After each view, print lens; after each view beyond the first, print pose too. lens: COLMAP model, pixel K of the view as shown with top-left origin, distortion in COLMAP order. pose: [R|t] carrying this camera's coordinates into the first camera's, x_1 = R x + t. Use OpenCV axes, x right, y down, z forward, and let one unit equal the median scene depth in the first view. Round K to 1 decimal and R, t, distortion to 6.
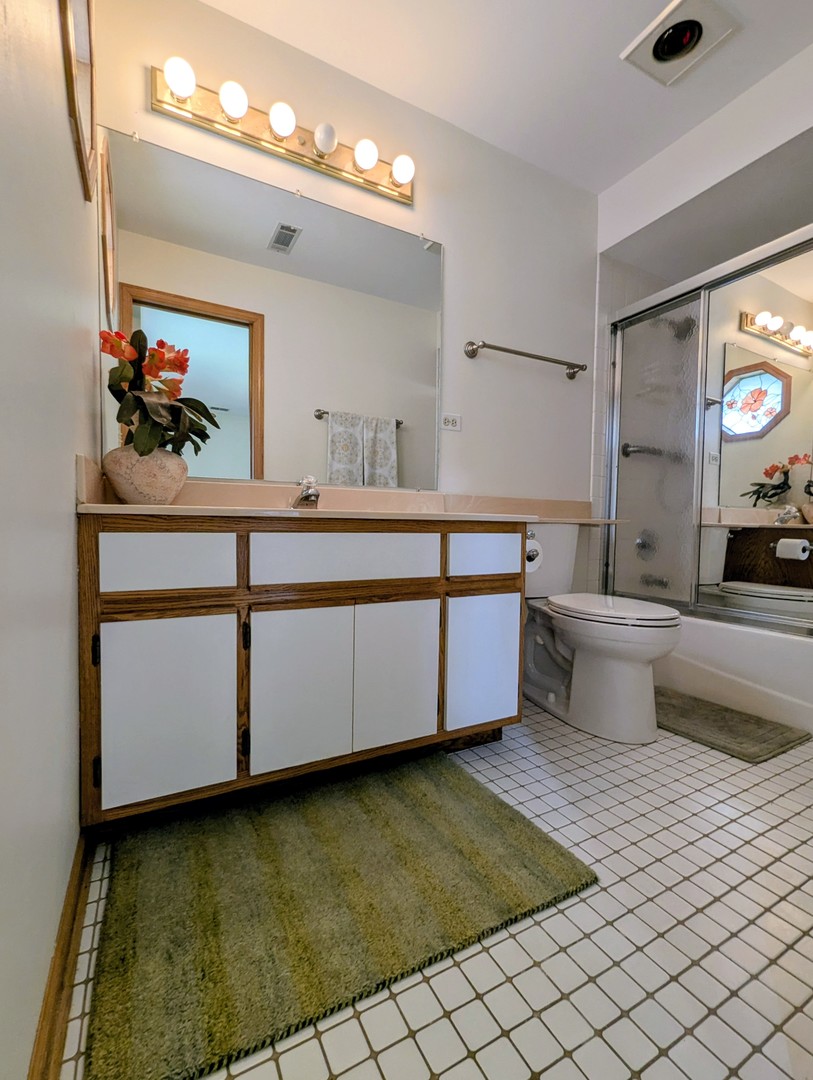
lens RADIAL K [[453.8, 0, 403.0], [0, 453.8, 547.0], [0, 0, 1]] dist [-0.003061, 0.001170]
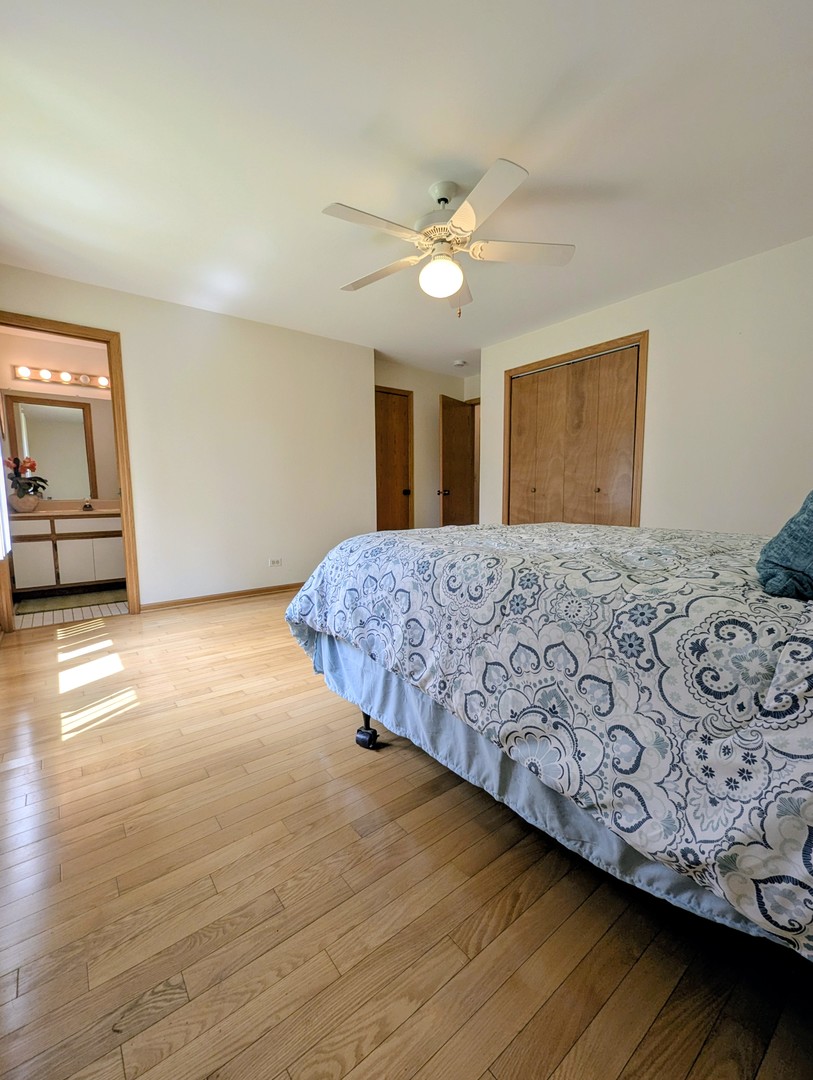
lens RADIAL K [[453.8, 0, 409.6], [0, 453.8, 536.3], [0, 0, 1]] dist [-0.003061, 0.001170]
pose [[0.982782, -0.036341, 0.181158, 1.812777], [0.025957, 0.997899, 0.059364, -0.038753], [-0.182935, -0.053639, 0.981661, -3.140210]]
